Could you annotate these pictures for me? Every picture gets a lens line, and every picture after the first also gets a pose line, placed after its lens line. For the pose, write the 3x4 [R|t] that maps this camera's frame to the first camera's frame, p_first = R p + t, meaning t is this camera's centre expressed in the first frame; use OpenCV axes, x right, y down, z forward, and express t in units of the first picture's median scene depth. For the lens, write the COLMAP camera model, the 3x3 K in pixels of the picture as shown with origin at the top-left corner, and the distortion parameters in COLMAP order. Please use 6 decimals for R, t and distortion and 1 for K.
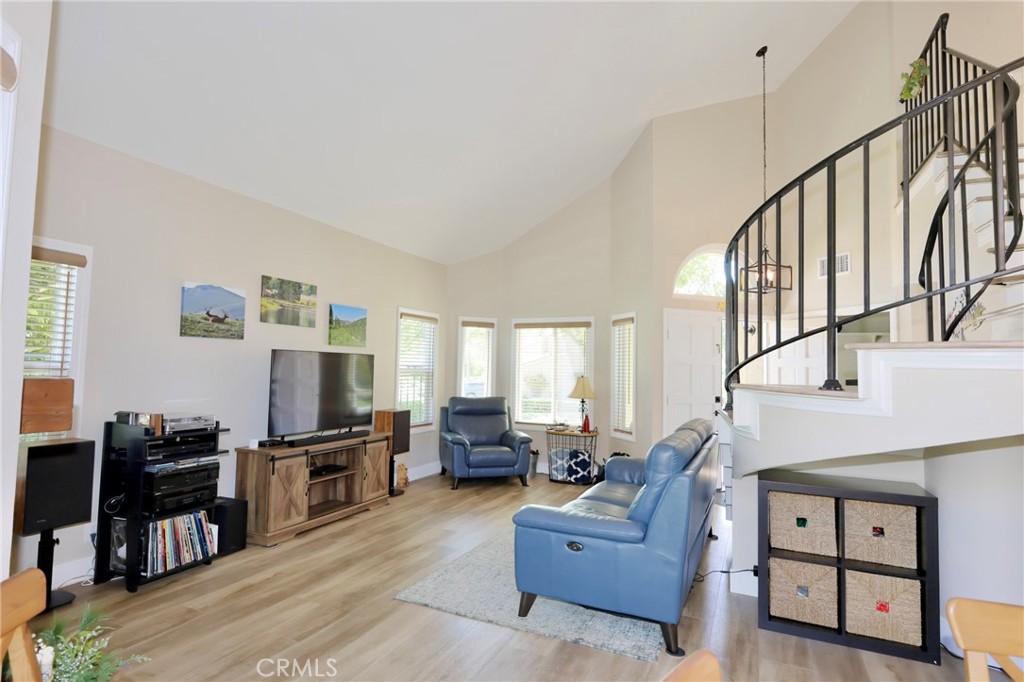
lens RADIAL K [[525.4, 0, 513.7], [0, 525.4, 343.4], [0, 0, 1]] dist [0.003273, 0.000482]
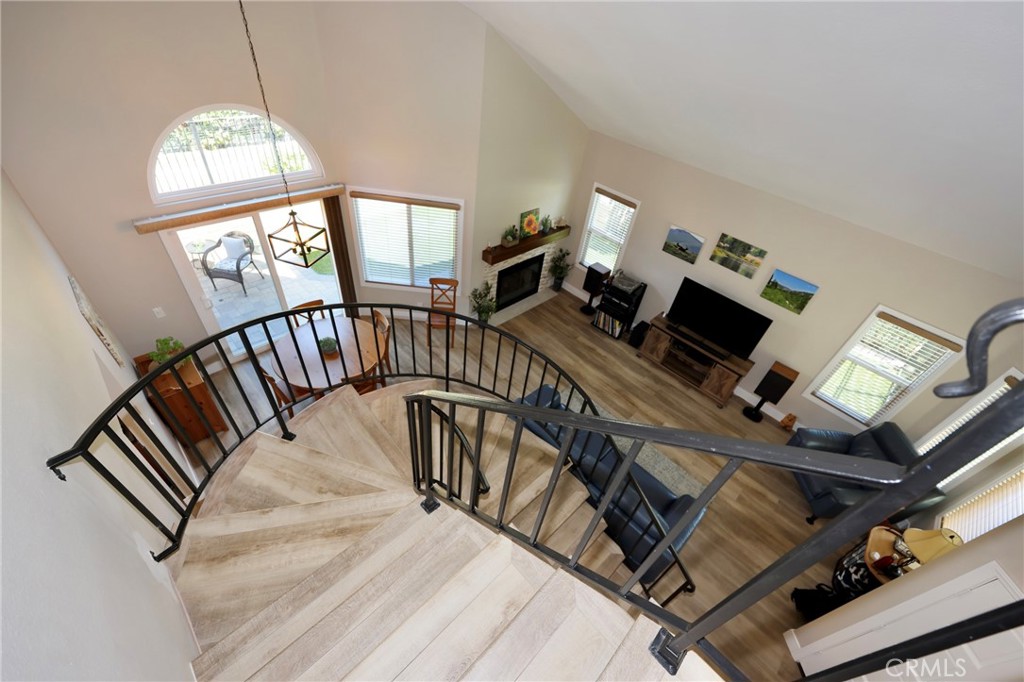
lens RADIAL K [[404.7, 0, 509.7], [0, 404.7, 337.8], [0, 0, 1]] dist [0.000417, 0.000021]
pose [[-0.359817, 0.567460, -0.740622, 0.782121], [-0.057971, 0.778657, 0.624767, -0.578939], [0.931220, 0.267736, -0.247278, 0.767744]]
